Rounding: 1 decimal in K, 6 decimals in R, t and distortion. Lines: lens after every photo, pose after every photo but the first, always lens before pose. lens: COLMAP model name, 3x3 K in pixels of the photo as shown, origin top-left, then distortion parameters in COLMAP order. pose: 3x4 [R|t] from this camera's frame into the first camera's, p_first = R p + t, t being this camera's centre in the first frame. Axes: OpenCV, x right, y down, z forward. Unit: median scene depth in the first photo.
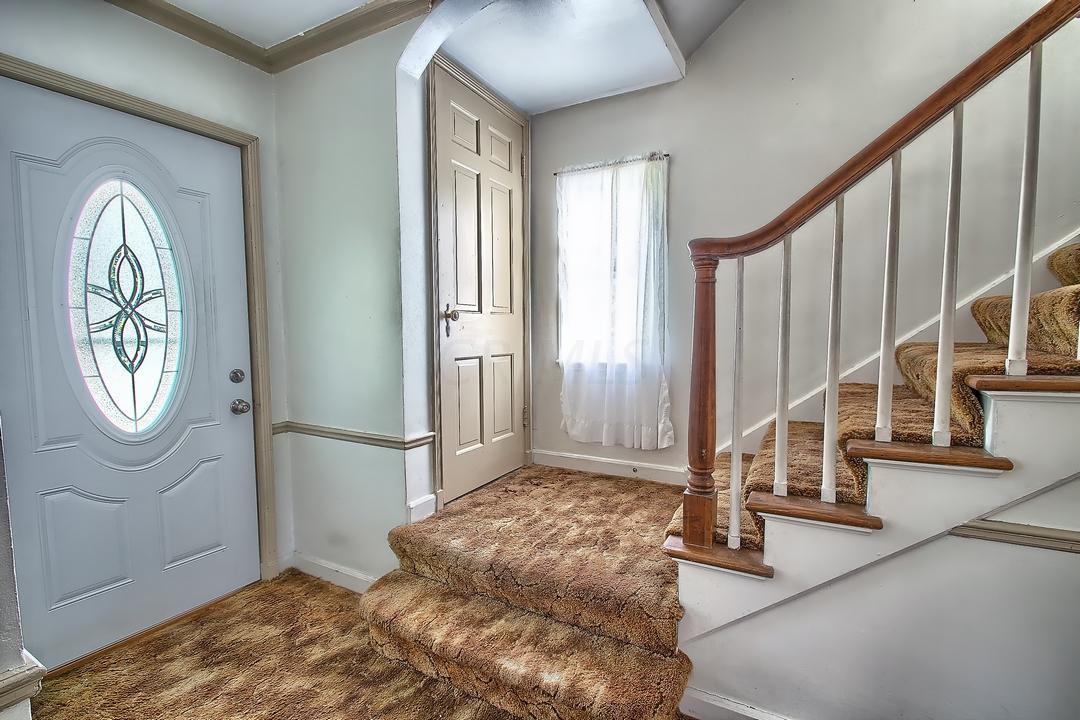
lens RADIAL K [[503.1, 0, 543.3], [0, 503.1, 372.0], [0, 0, 1]] dist [0.010448, -0.015267]
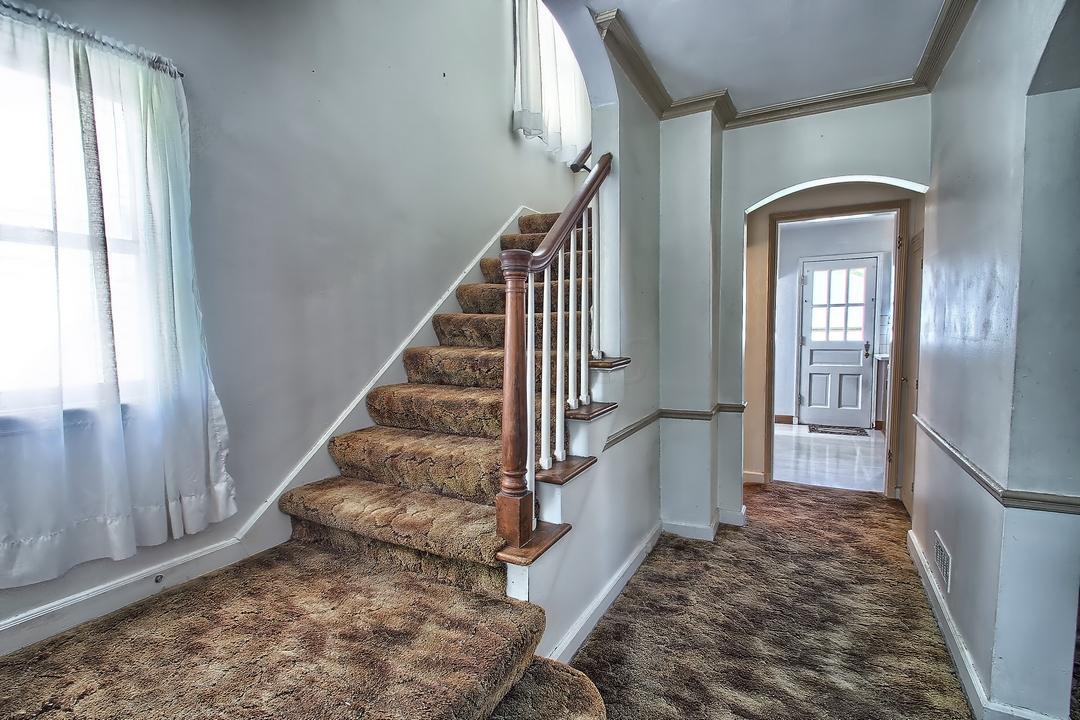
lens RADIAL K [[503.1, 0, 543.3], [0, 503.1, 372.0], [0, 0, 1]] dist [0.010448, -0.015267]
pose [[-0.049205, -0.068143, 0.996461, -0.433221], [0.089393, 0.993366, 0.072345, -0.051536], [-0.994780, 0.092636, -0.042787, 0.579907]]
